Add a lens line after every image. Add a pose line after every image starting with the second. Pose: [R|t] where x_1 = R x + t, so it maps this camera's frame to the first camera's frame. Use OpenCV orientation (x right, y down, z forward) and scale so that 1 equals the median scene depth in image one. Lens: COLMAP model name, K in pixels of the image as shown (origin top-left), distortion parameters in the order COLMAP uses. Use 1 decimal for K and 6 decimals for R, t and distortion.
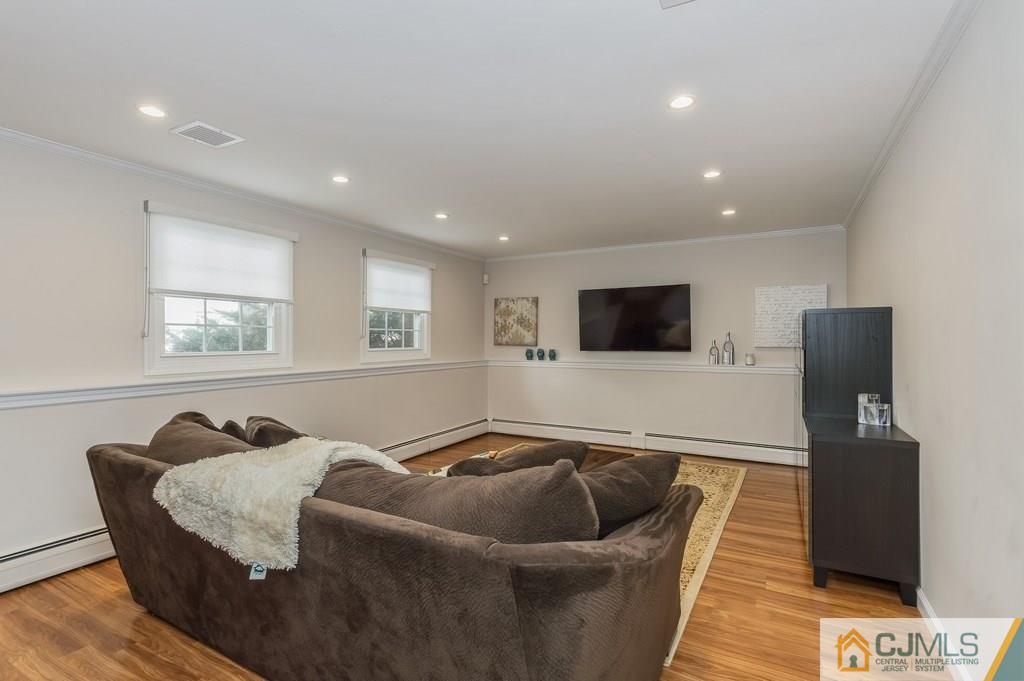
lens RADIAL K [[491.9, 0, 506.2], [0, 491.9, 340.1], [0, 0, 1]] dist [0.032585, 0.000152]
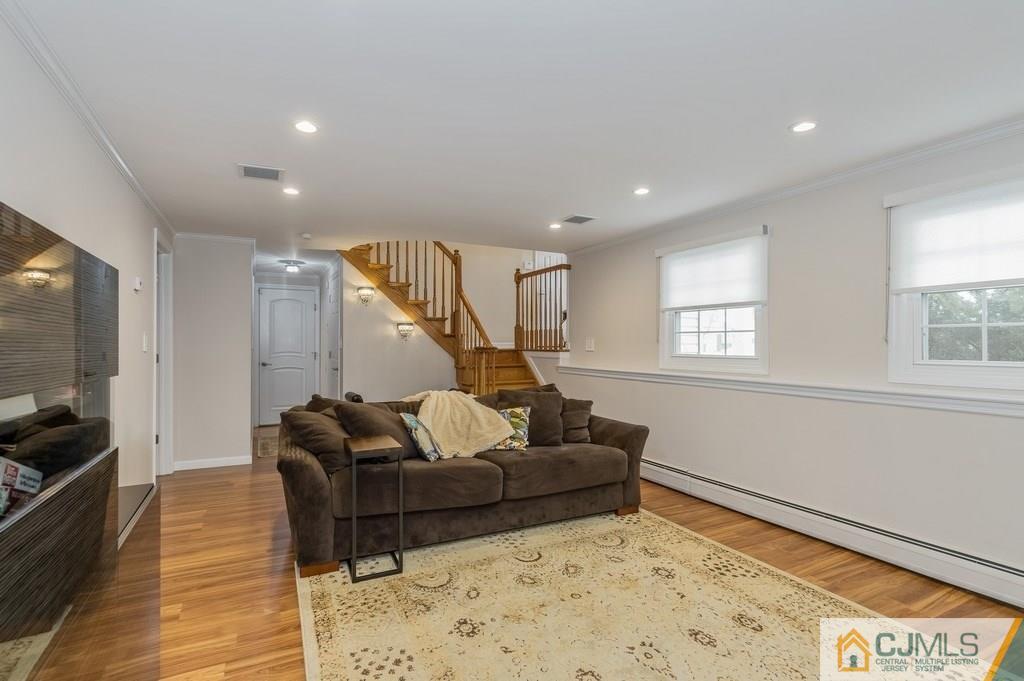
lens RADIAL K [[491.9, 0, 505.6], [0, 491.9, 341.7], [0, 0, 1]] dist [0.032585, 0.000152]
pose [[-0.558560, -0.005367, -0.829447, 0.646129], [-0.001256, 0.999983, -0.005625, -0.000215], [0.829463, -0.002100, -0.558558, 1.255386]]
